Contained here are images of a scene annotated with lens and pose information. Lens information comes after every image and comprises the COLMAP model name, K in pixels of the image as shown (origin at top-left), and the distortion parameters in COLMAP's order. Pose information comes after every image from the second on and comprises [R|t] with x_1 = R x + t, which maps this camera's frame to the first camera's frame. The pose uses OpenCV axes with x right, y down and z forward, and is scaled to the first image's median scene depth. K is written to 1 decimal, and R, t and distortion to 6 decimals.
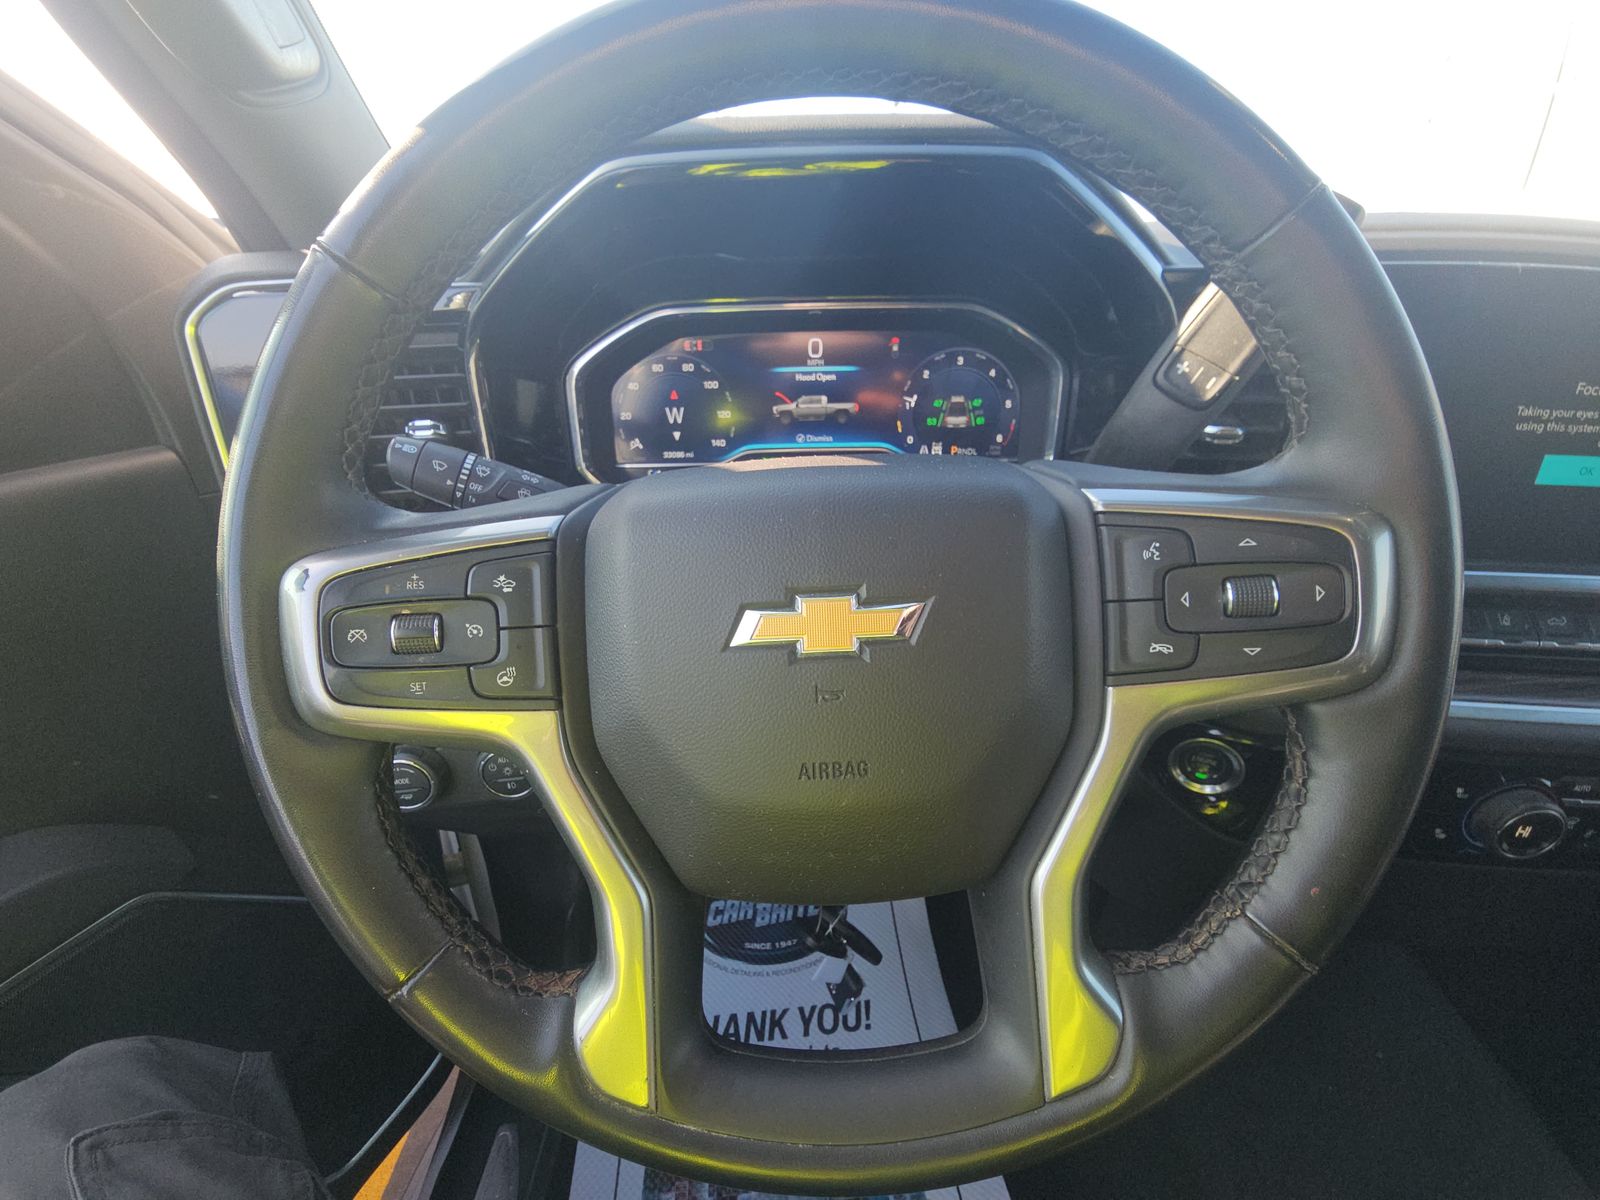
lens RADIAL K [[635.1, 0, 779.1], [0, 635.1, 610.3], [0, 0, 1]] dist [0.020591, -0.012578]
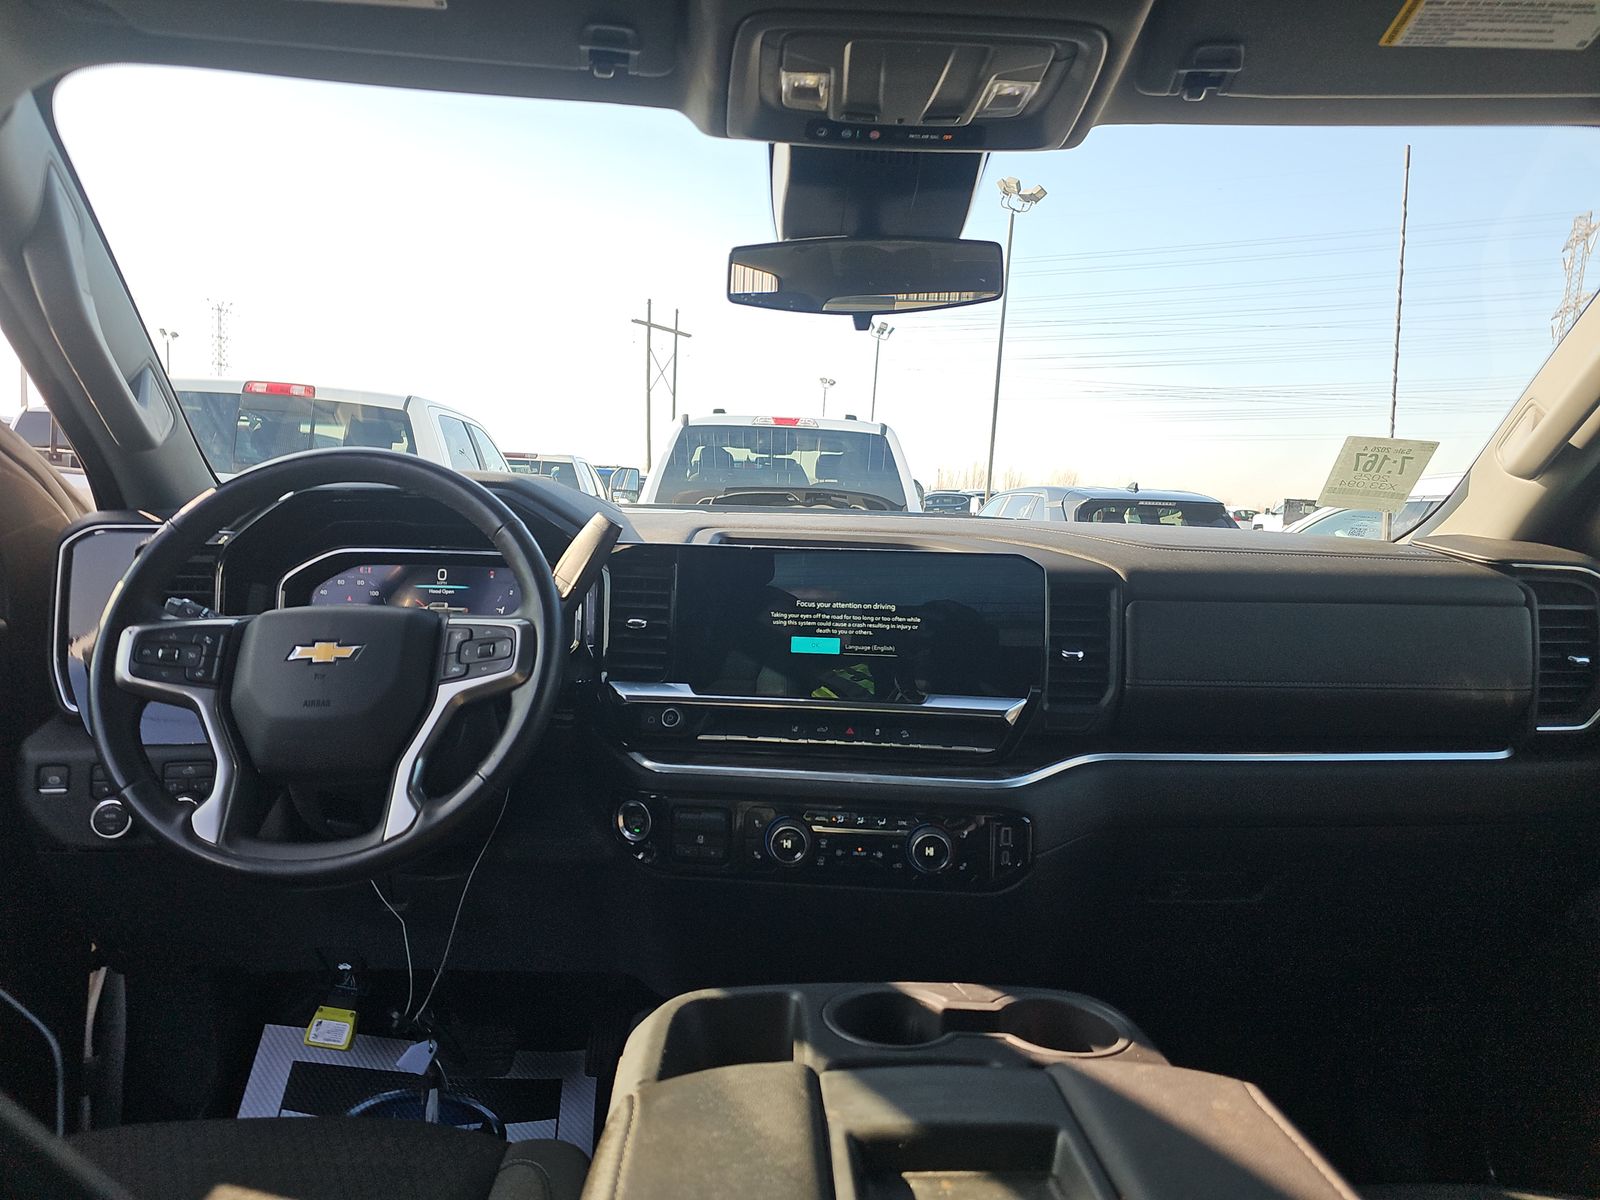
lens RADIAL K [[1061.4, 0, 802.5], [0, 1061.4, 572.2], [0, 0, 1]] dist [0.006473, -0.000562]
pose [[0.997376, 0.040002, 0.060333, 1.681770], [-0.010962, 0.907299, -0.420343, 1.474485], [-0.071554, 0.418579, 0.905357, -3.153688]]
